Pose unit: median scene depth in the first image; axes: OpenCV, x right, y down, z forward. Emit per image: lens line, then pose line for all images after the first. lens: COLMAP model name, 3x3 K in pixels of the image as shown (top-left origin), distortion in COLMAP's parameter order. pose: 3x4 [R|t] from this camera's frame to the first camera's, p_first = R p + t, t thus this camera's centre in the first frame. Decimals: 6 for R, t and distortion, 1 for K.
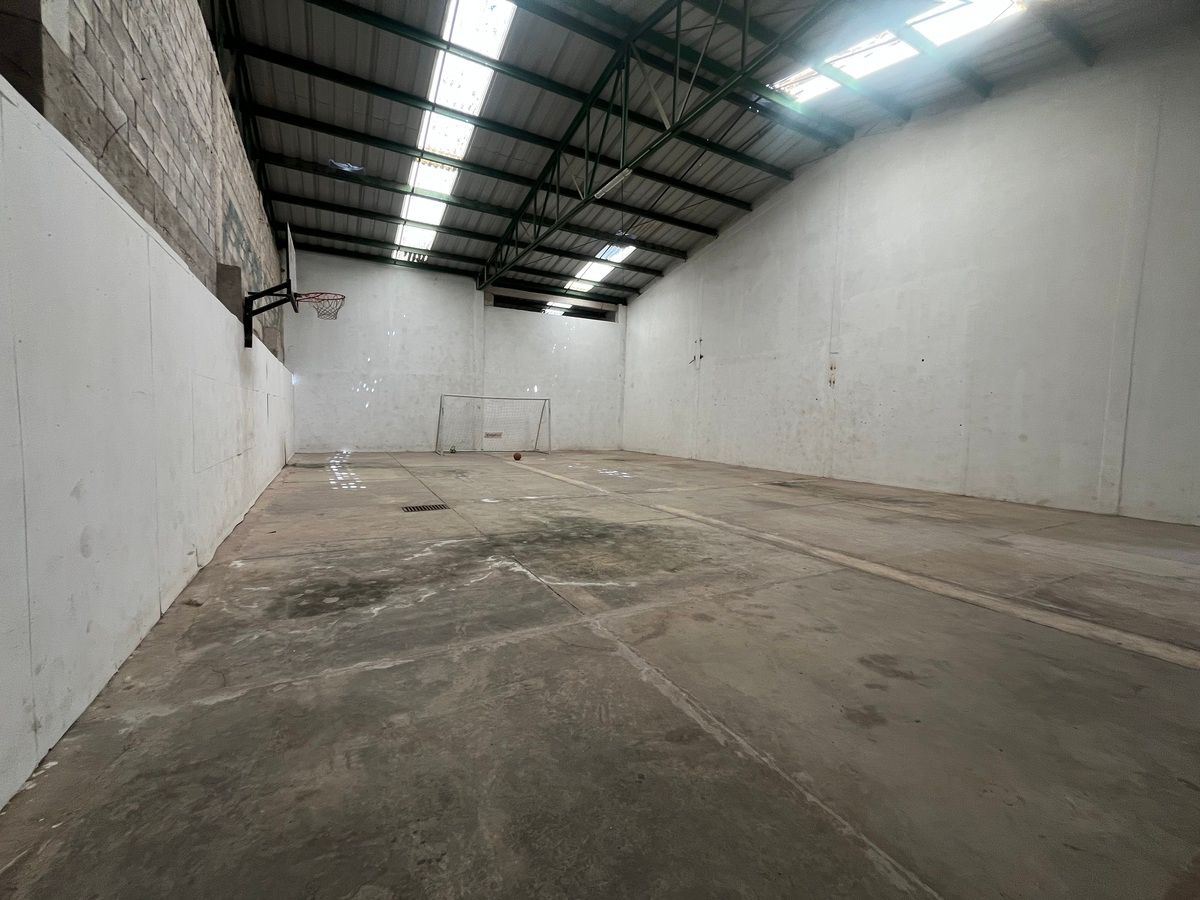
lens RADIAL K [[488.4, 0, 595.7], [0, 488.4, 454.2], [0, 0, 1]] dist [-0.006497, 0.000581]
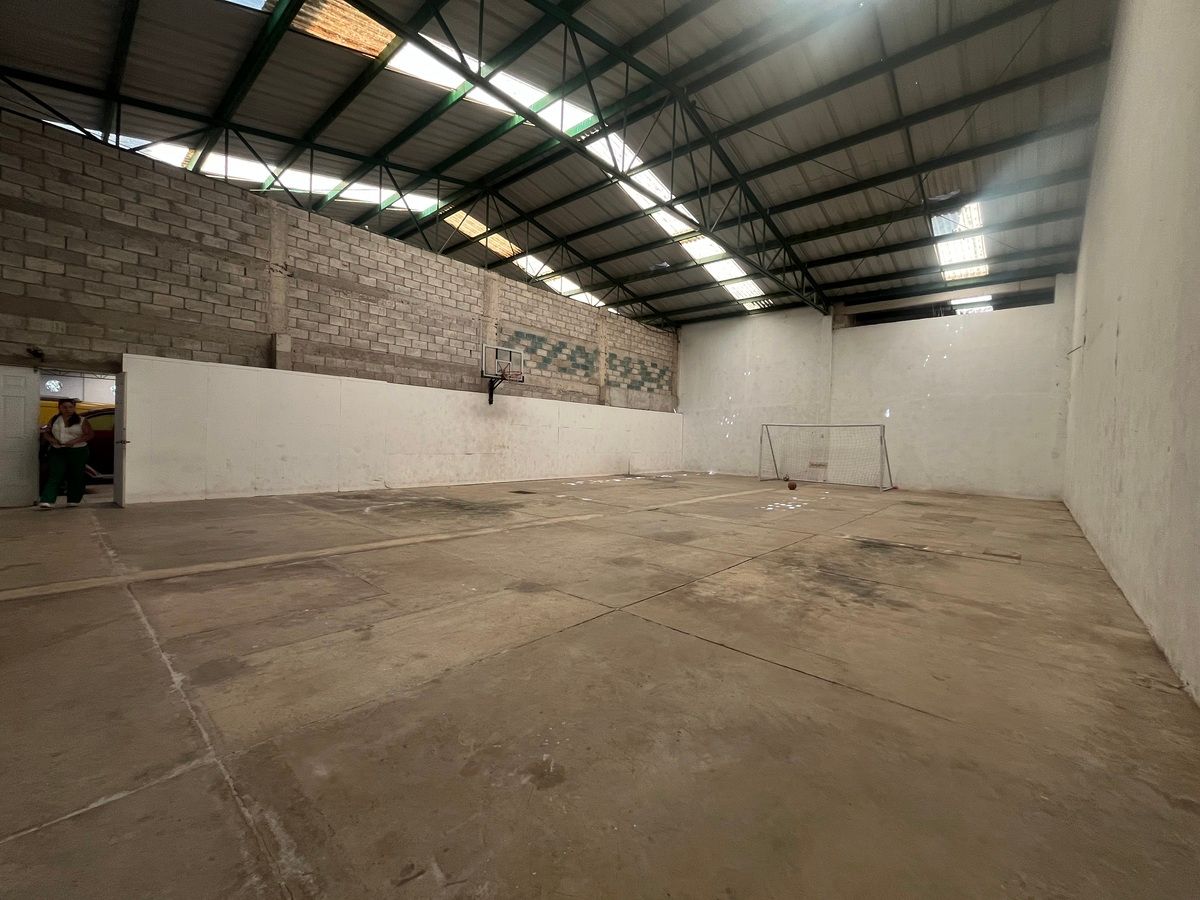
lens RADIAL K [[488.4, 0, 597.6], [0, 488.4, 444.7], [0, 0, 1]] dist [-0.006497, 0.000581]
pose [[0.344309, -0.002258, -0.938854, 0.511542], [-0.094199, 0.994868, -0.036938, -0.003353], [0.934119, 0.101157, 0.342329, 0.273255]]
